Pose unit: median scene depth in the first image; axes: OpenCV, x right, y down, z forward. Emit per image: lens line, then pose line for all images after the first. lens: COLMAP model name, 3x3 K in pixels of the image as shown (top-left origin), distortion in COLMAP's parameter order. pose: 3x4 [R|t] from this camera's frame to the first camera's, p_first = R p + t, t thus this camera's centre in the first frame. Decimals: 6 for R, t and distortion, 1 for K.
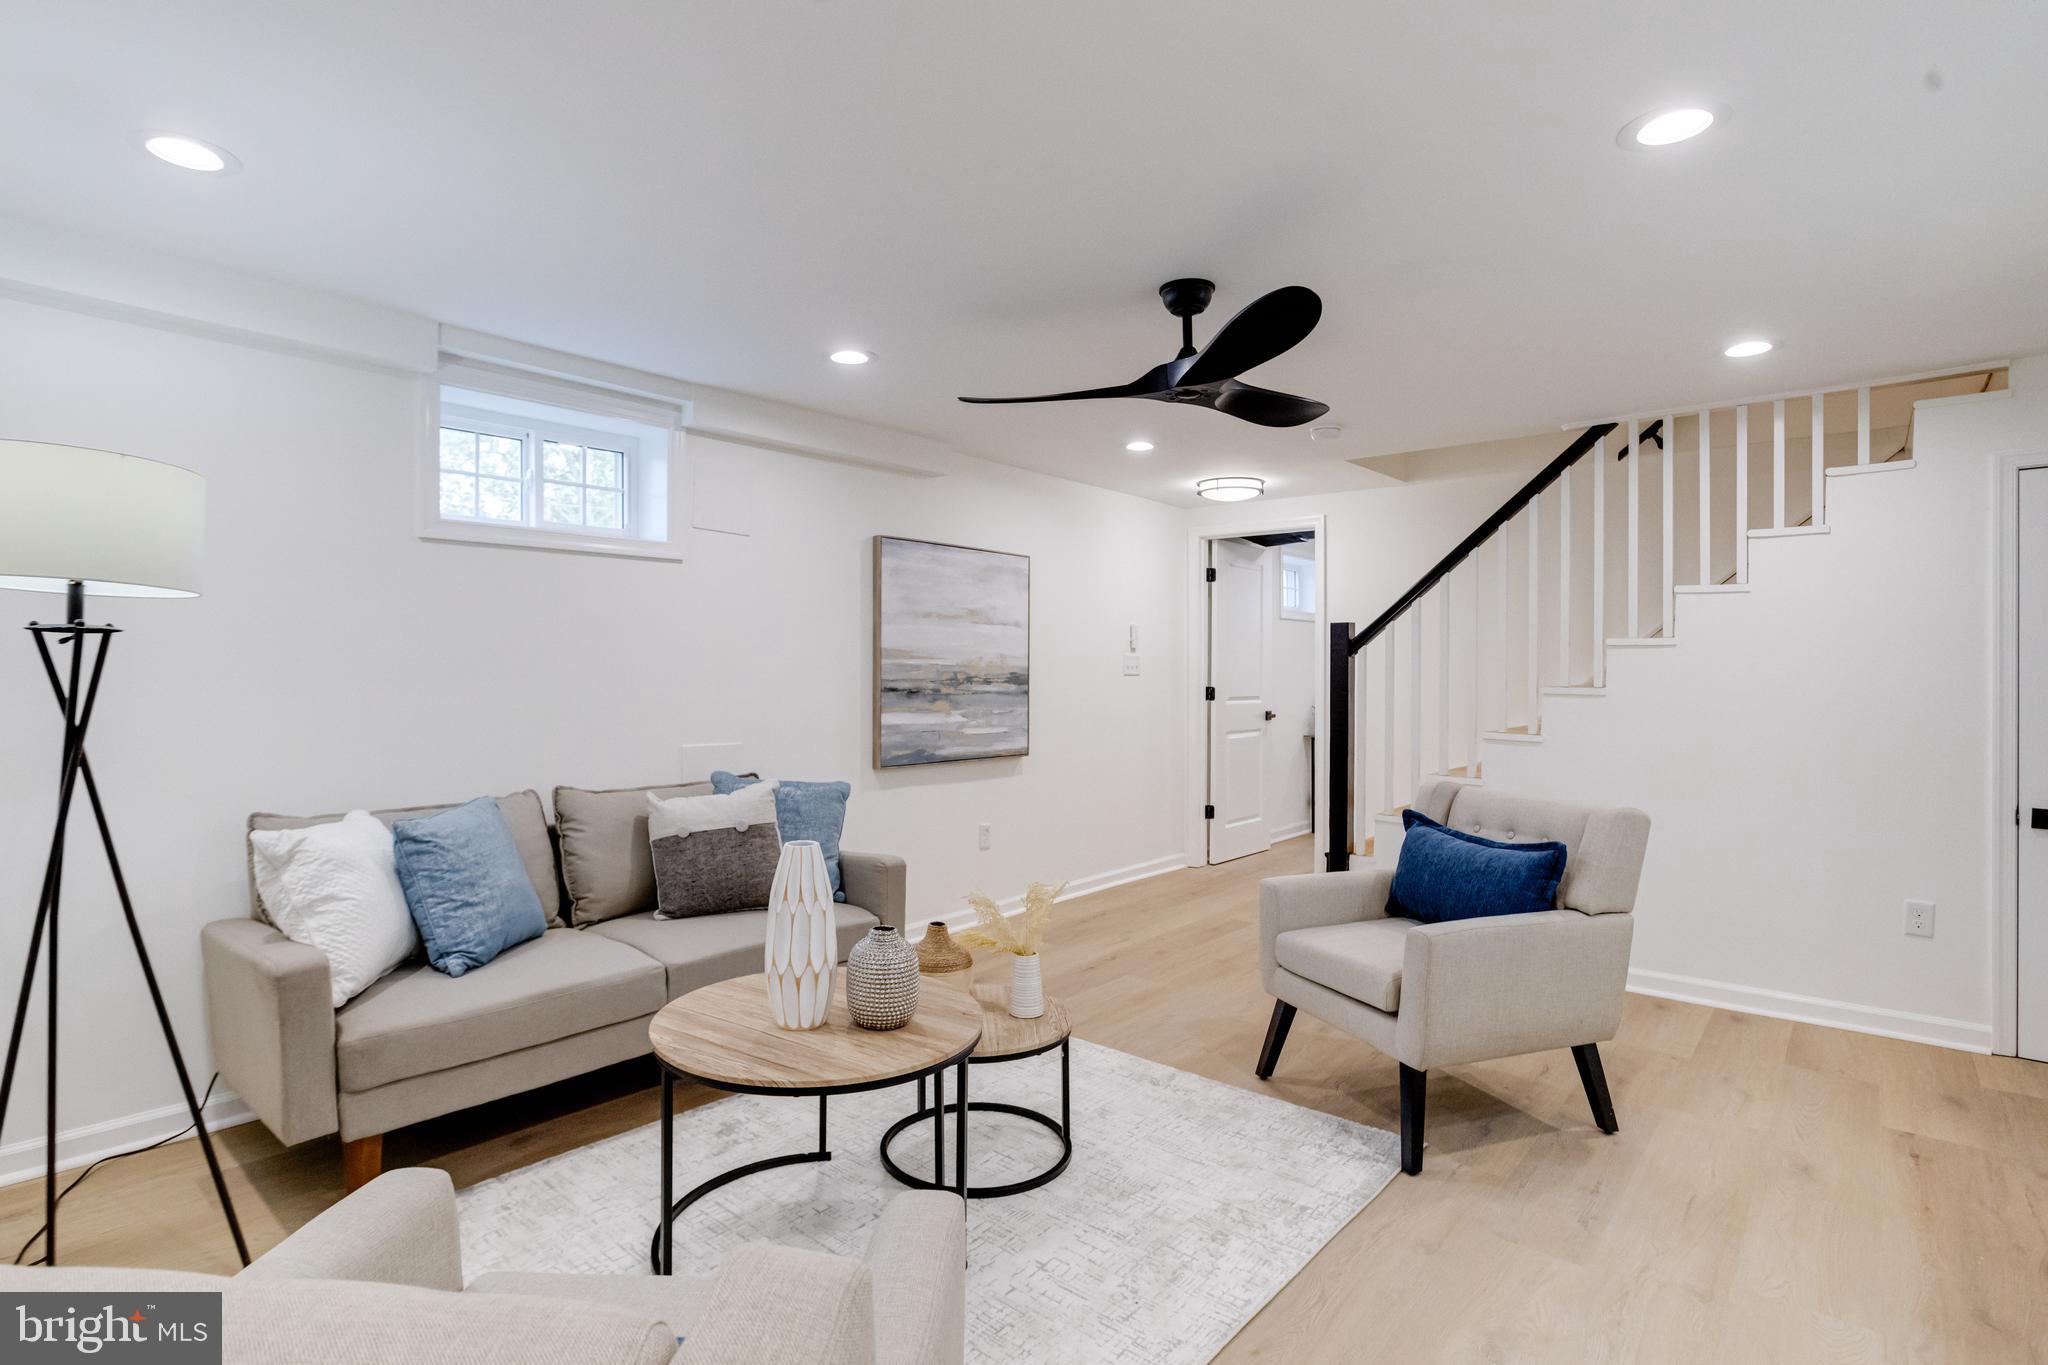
lens RADIAL K [[1021.9, 0, 1002.1], [0, 1021.9, 680.2], [0, 0, 1]] dist [-0.052276, 0.023950]
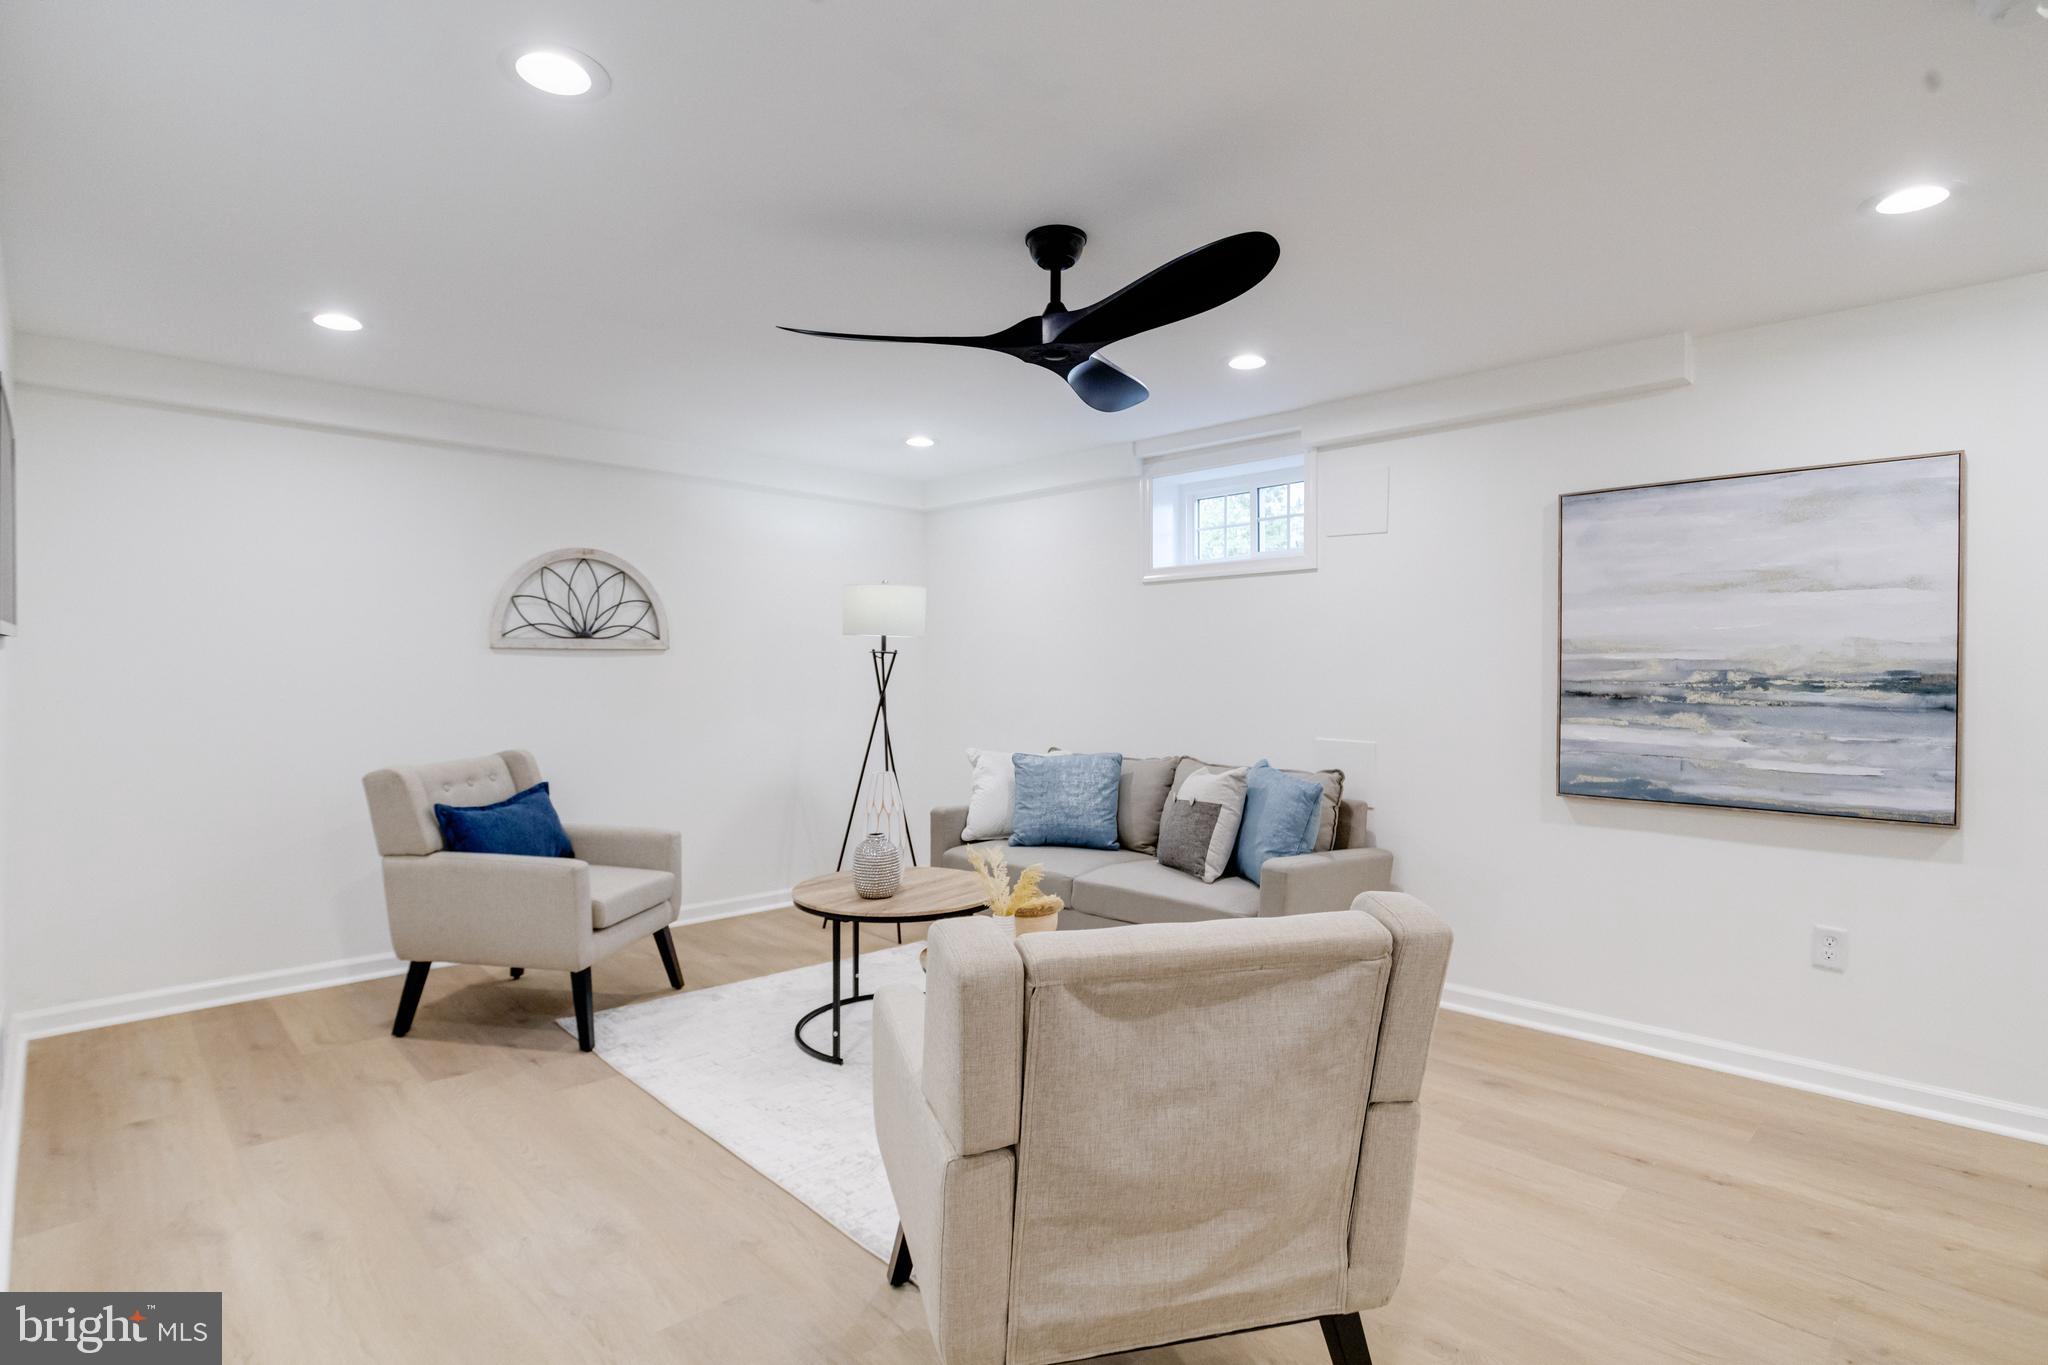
lens RADIAL K [[1020.1, 0, 1013.2], [0, 1020.1, 676.2], [0, 0, 1]] dist [-0.051358, 0.023201]
pose [[-0.088404, -0.002587, -0.996081, 0.810089], [-0.014054, 0.999900, -0.001349, 0.003736], [0.995986, 0.013880, -0.088432, 0.779667]]
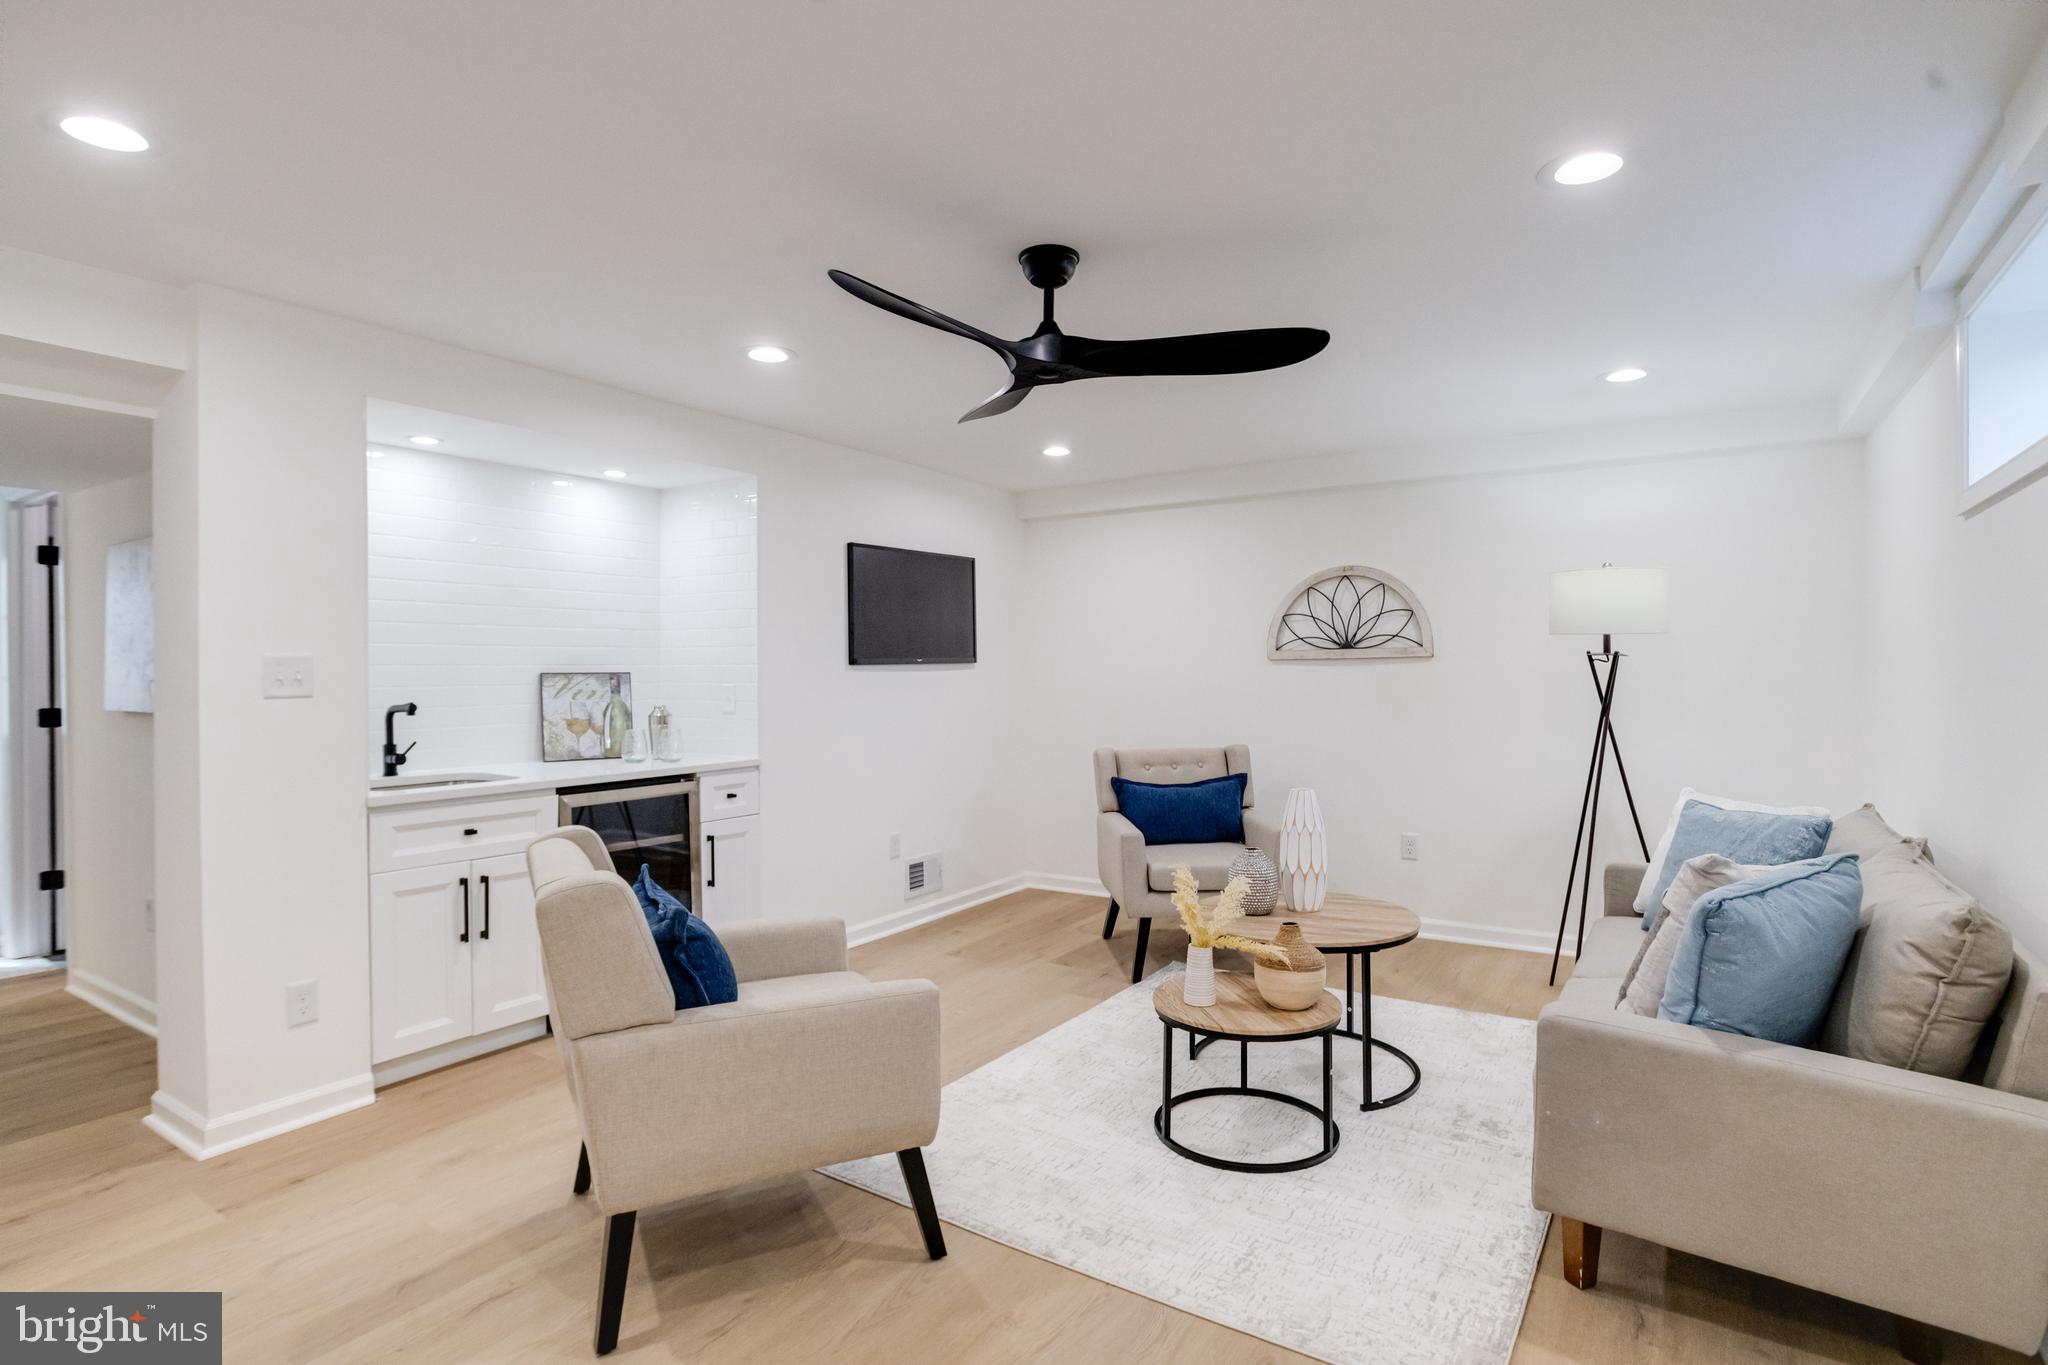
lens RADIAL K [[1020.1, 0, 1013.2], [0, 1020.1, 676.2], [0, 0, 1]] dist [-0.051358, 0.023201]
pose [[-0.992221, 0.000065, -0.124492, 0.244579], [-0.001463, 0.999925, 0.012181, -0.015679], [0.124484, 0.012268, -0.992146, 1.417331]]
